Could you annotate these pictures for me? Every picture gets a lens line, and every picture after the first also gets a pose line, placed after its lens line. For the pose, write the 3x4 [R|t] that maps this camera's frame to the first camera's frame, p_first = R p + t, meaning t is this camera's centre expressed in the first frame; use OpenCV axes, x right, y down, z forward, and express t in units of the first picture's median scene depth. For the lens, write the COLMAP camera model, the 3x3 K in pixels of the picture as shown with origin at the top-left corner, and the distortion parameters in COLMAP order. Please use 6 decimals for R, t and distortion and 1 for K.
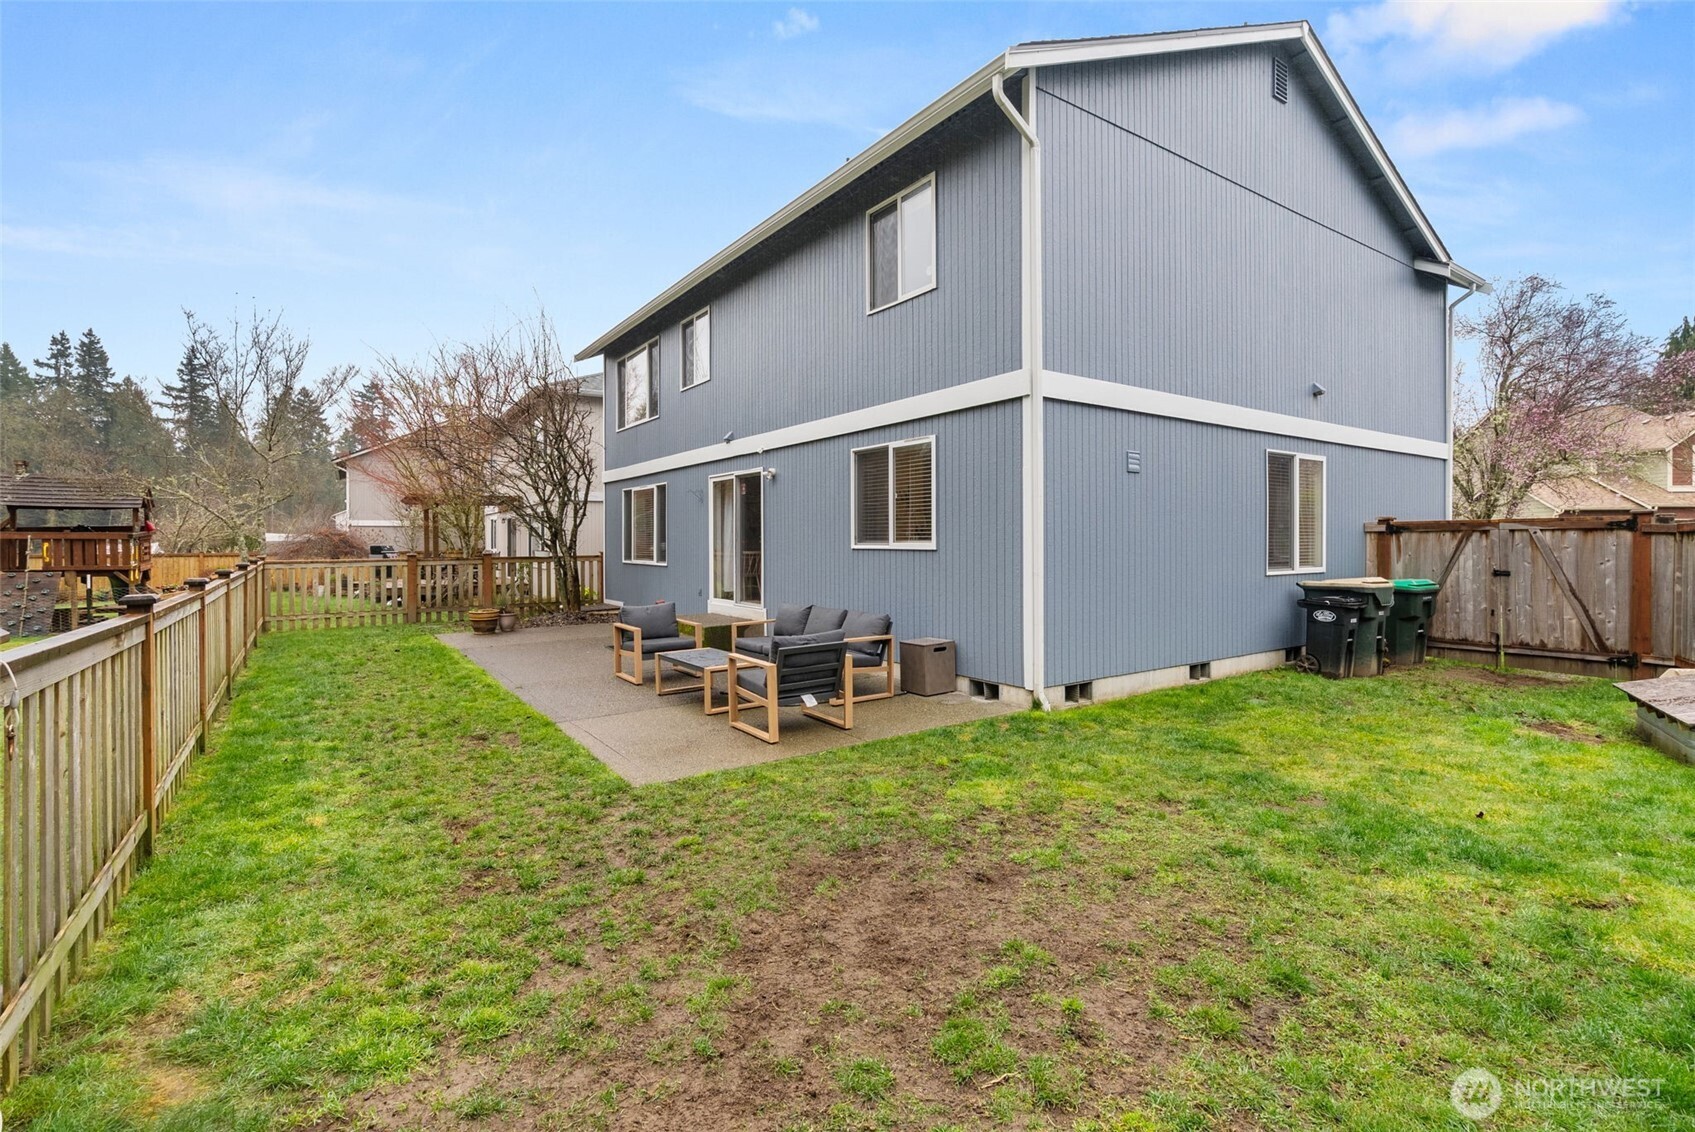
lens RADIAL K [[765.6, 0, 846.3], [0, 765.6, 559.1], [0, 0, 1]] dist [-0.002407, -0.001157]
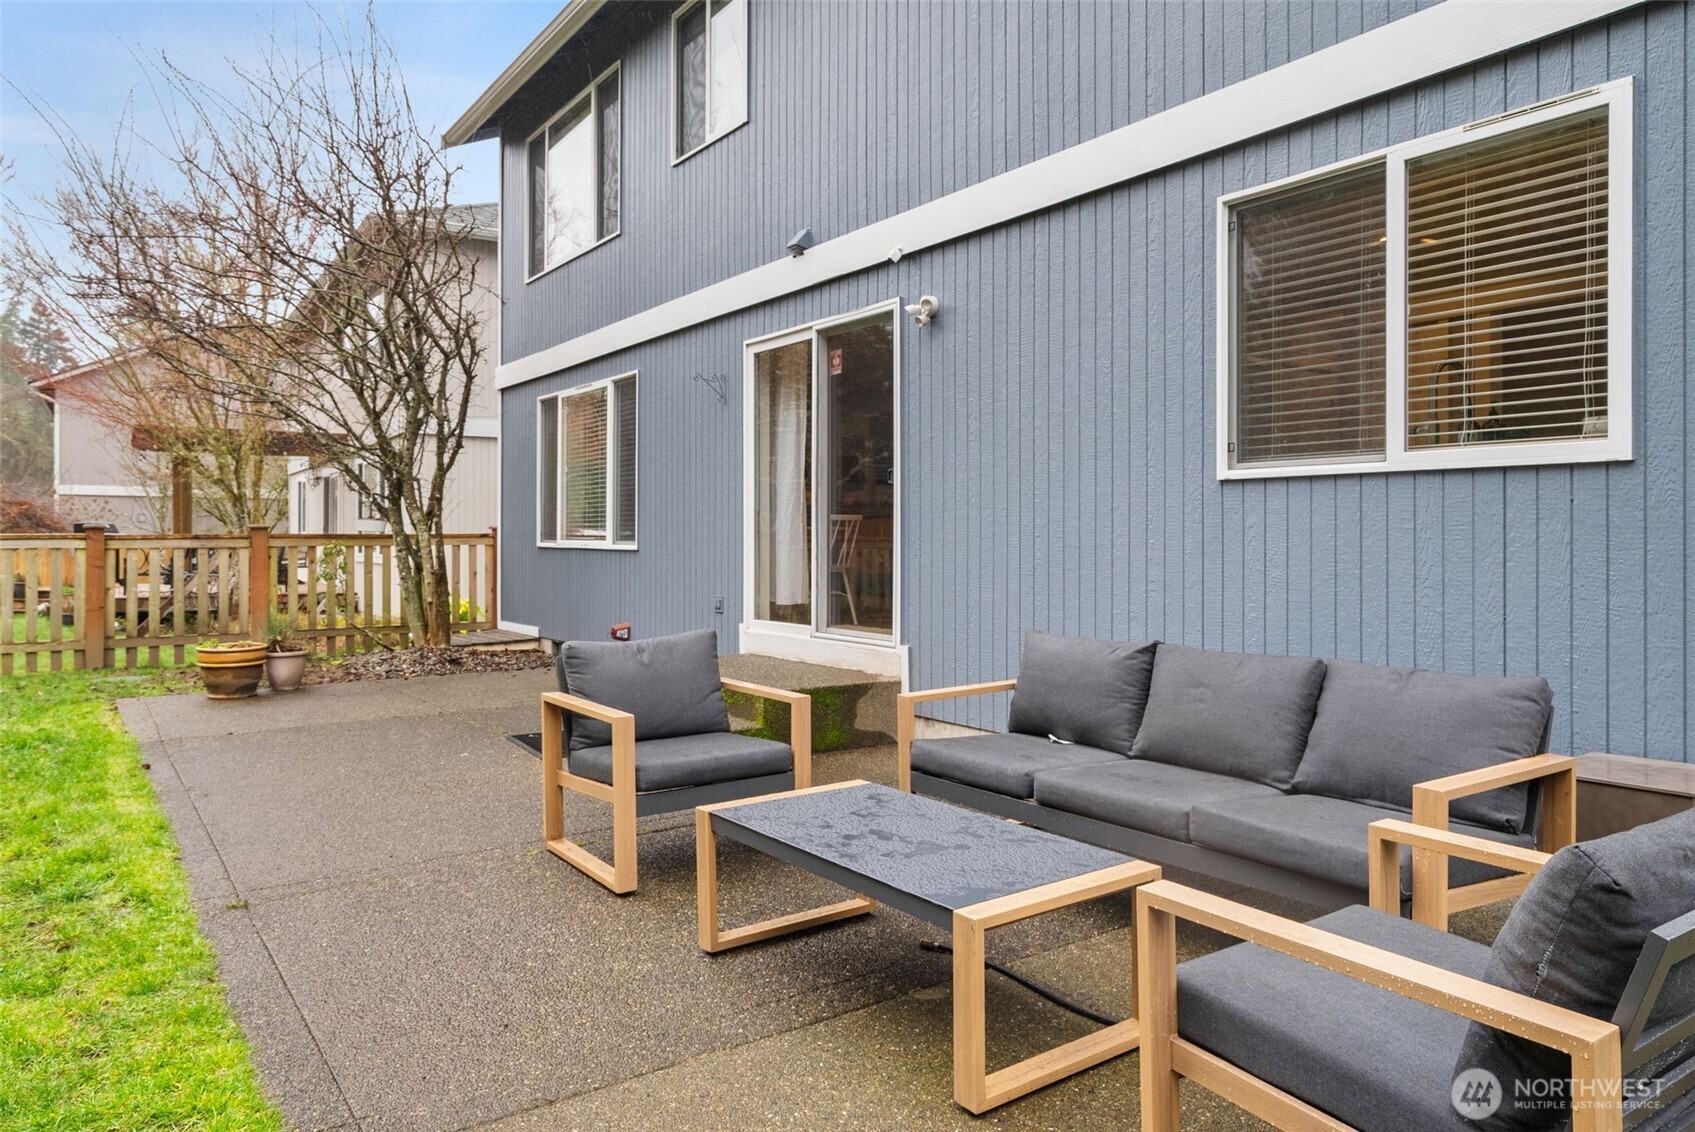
lens RADIAL K [[1059.0, 0, 845.4], [0, 1059.0, 559.5], [0, 0, 1]] dist [-0.001178, -0.002014]
pose [[0.999840, 0.004914, 0.017215, -0.111757], [-0.004791, 0.999962, -0.007219, 0.017642], [-0.017250, 0.007135, 0.999826, 0.333769]]
